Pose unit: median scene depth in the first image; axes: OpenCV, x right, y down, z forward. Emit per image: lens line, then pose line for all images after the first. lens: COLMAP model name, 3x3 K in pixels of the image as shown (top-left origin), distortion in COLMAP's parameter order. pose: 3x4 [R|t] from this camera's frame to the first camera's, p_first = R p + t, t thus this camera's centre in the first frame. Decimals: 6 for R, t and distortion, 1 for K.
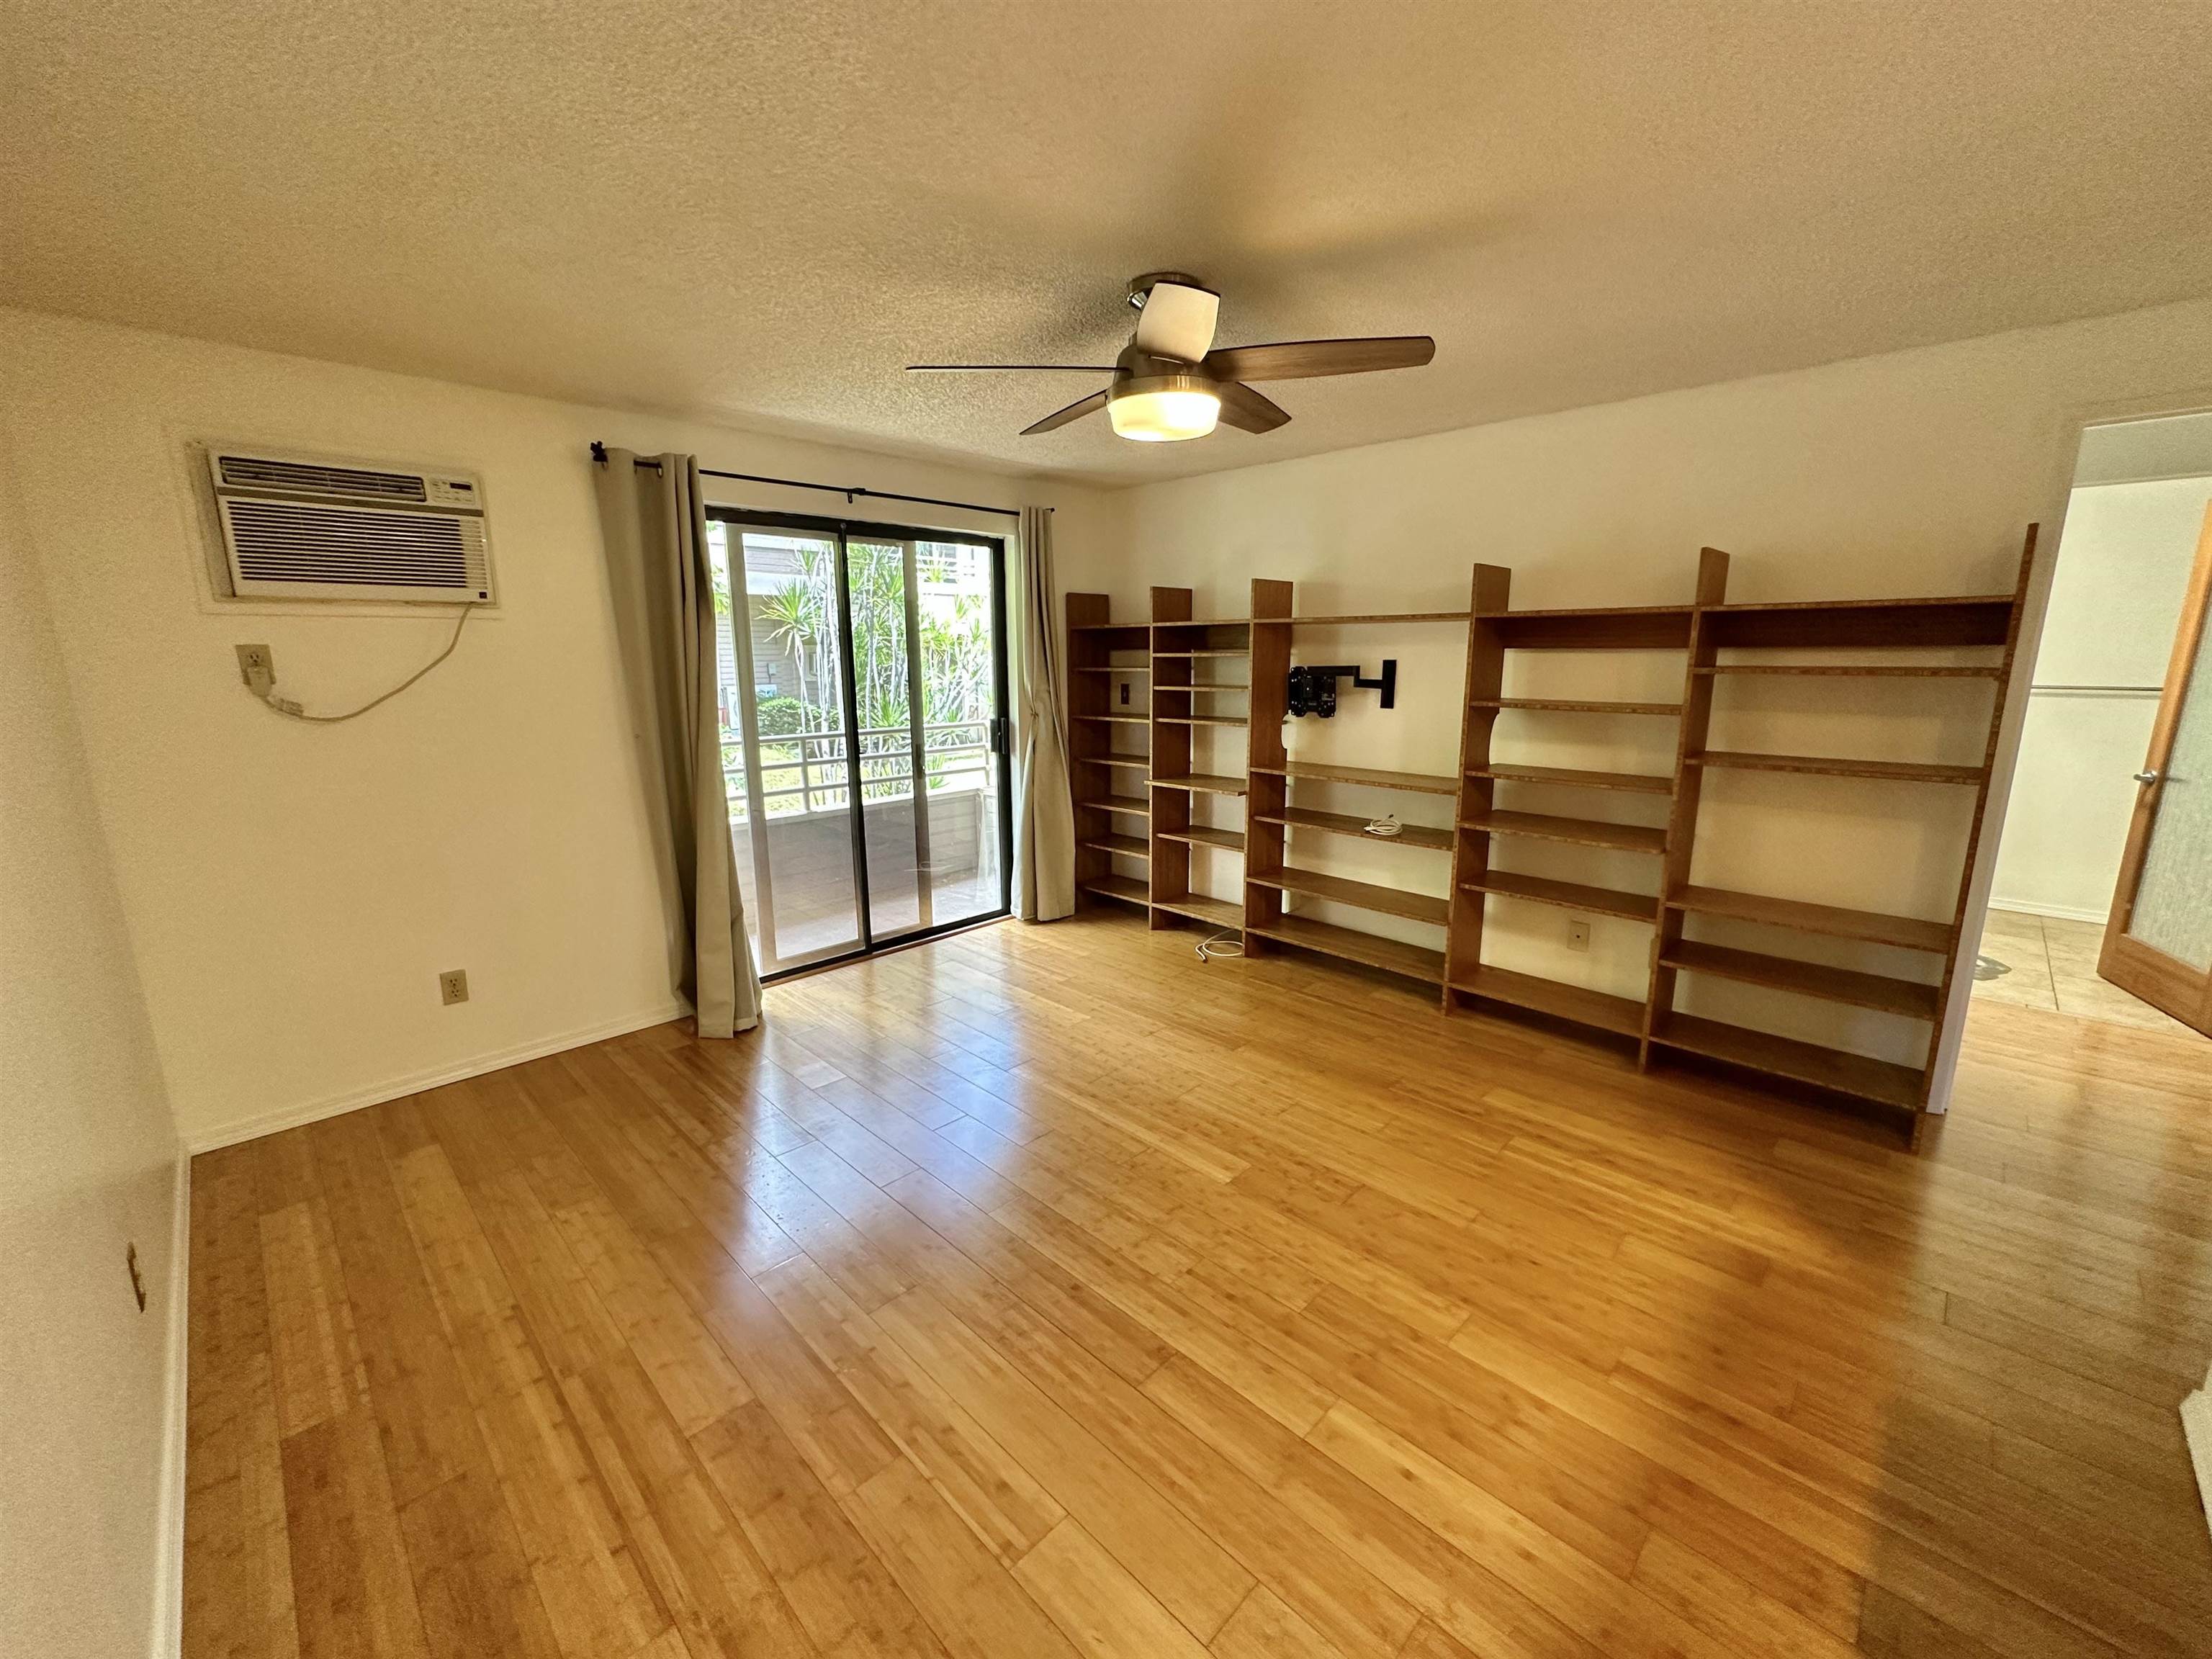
lens RADIAL K [[886.2, 0, 1110.5], [0, 886.2, 808.2], [0, 0, 1]] dist [-0.003869, 0.000562]
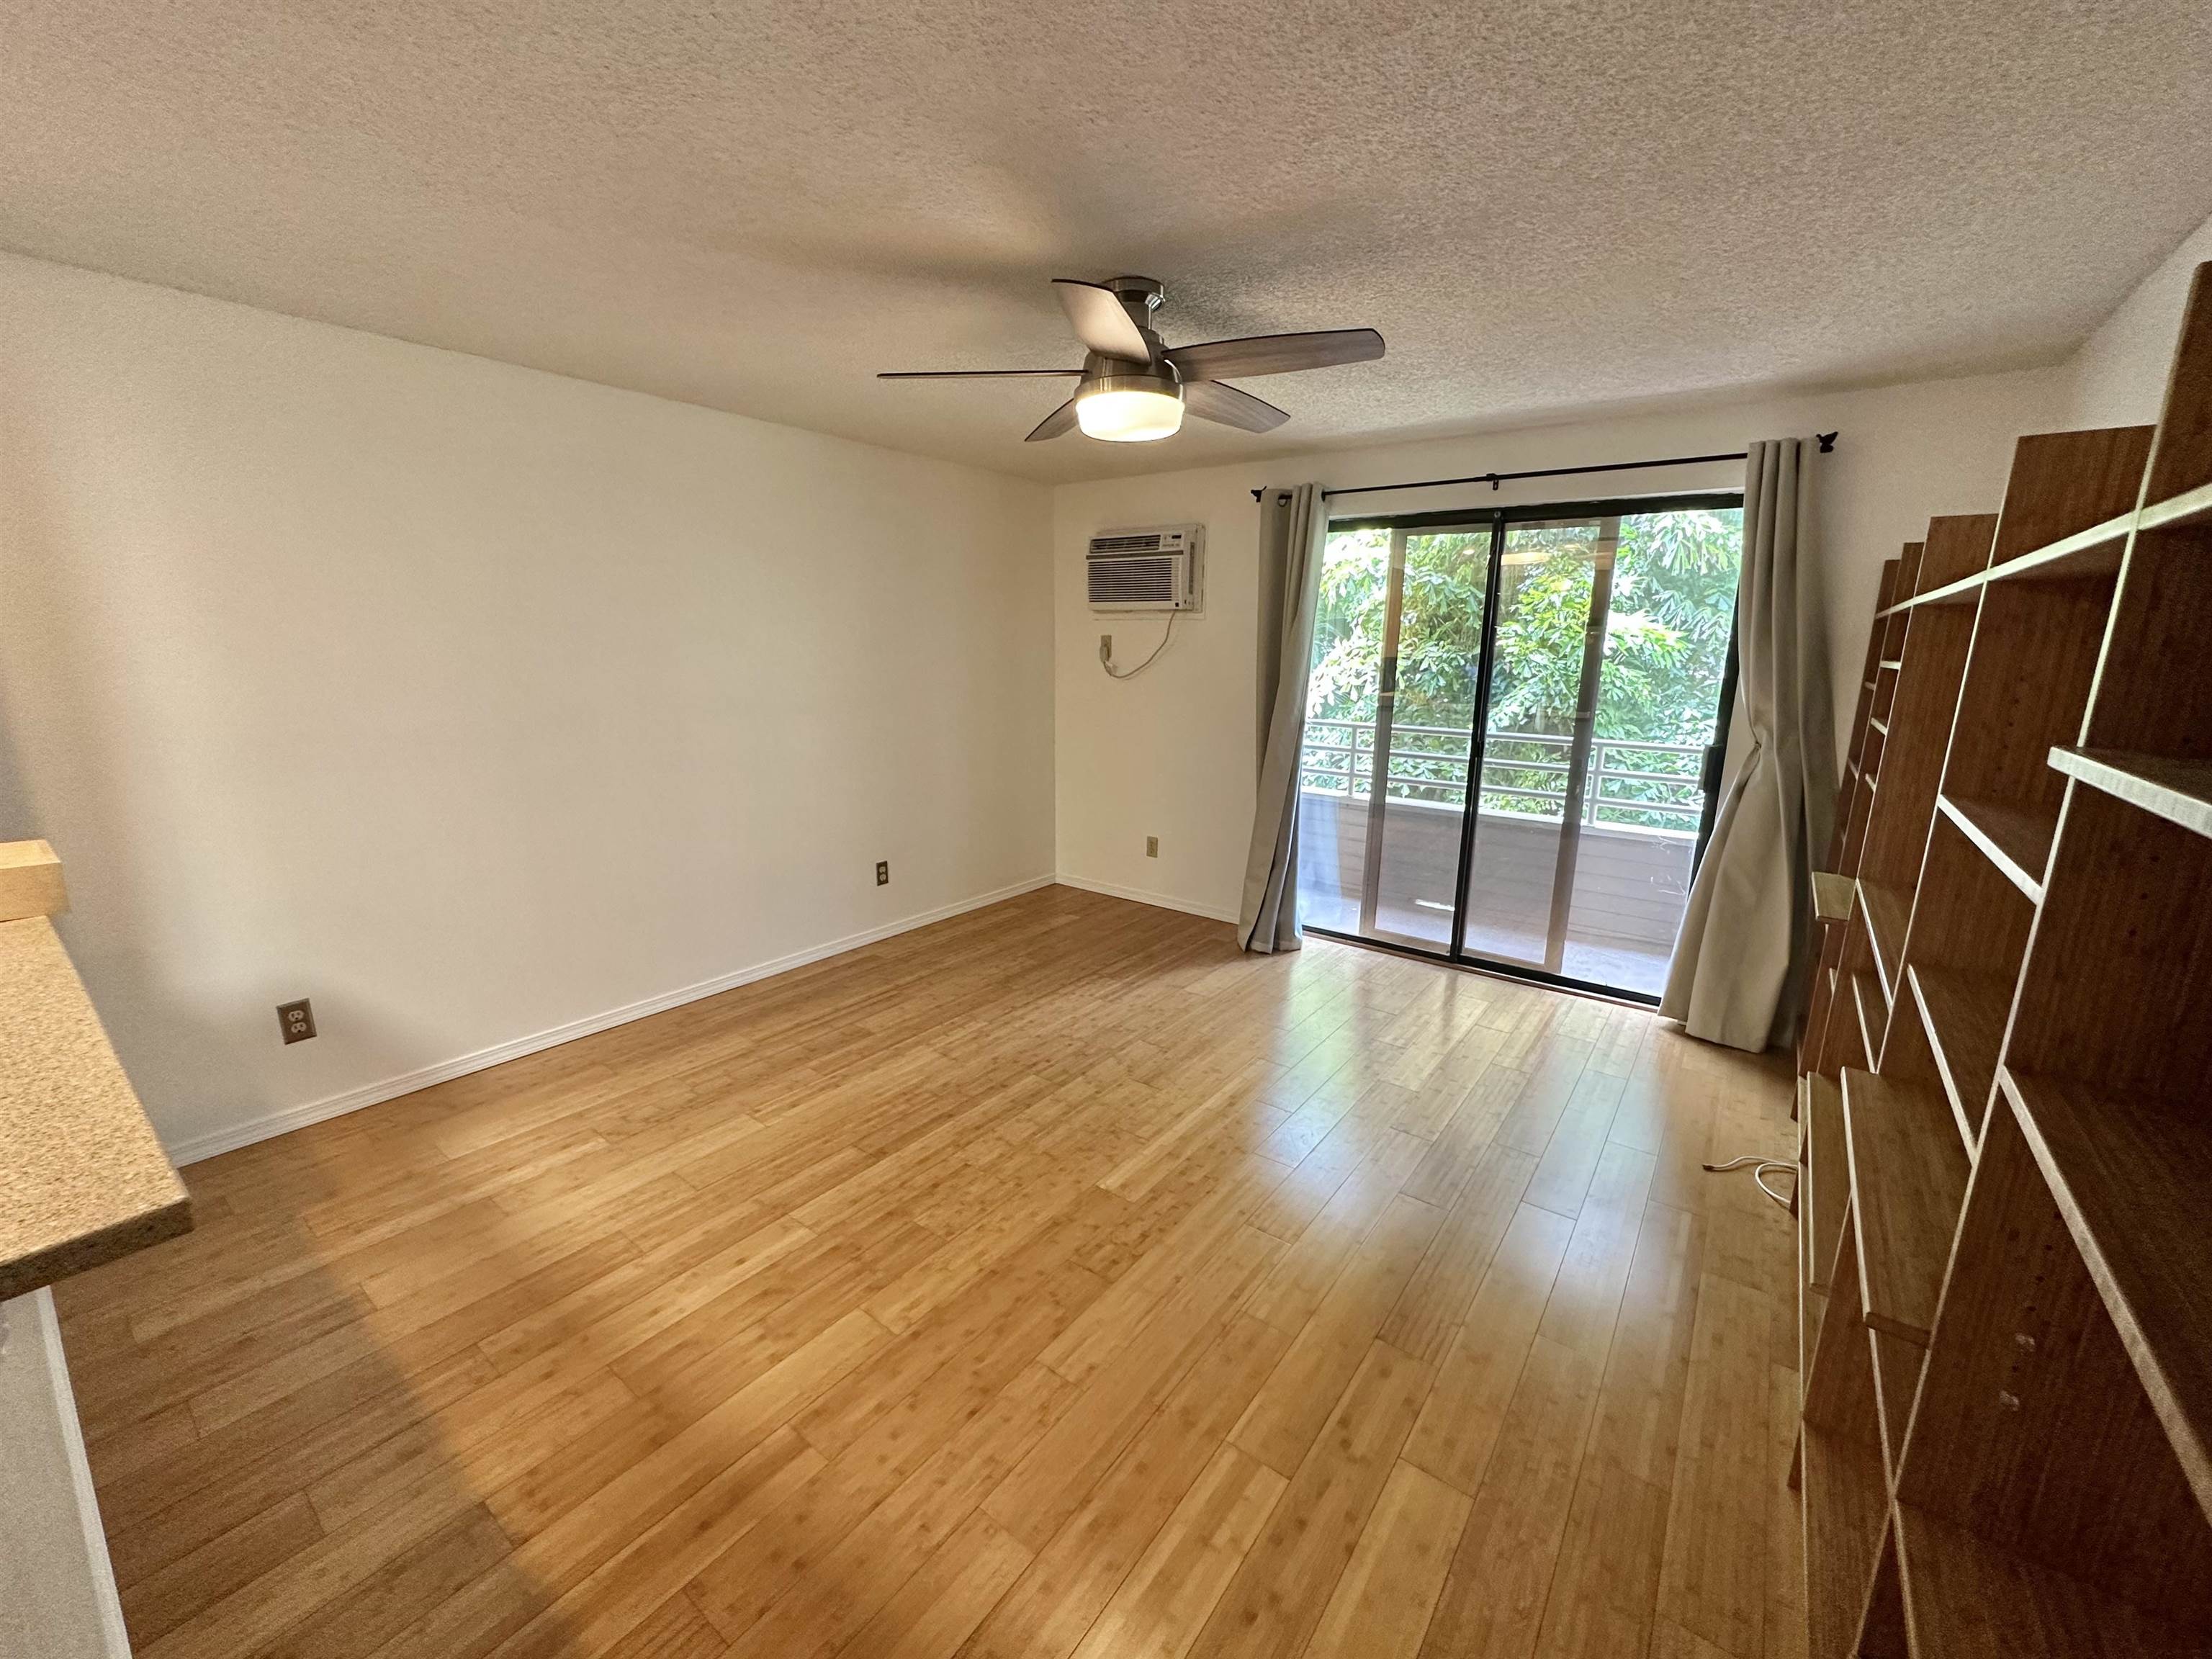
lens RADIAL K [[886.2, 0, 1117.0], [0, 886.2, 842.2], [0, 0, 1]] dist [-0.003869, 0.000562]
pose [[0.135732, 0.230022, -0.963673, 1.065924], [-0.191244, 0.960465, 0.202320, -0.162749], [0.972112, 0.156835, 0.174357, 0.833336]]
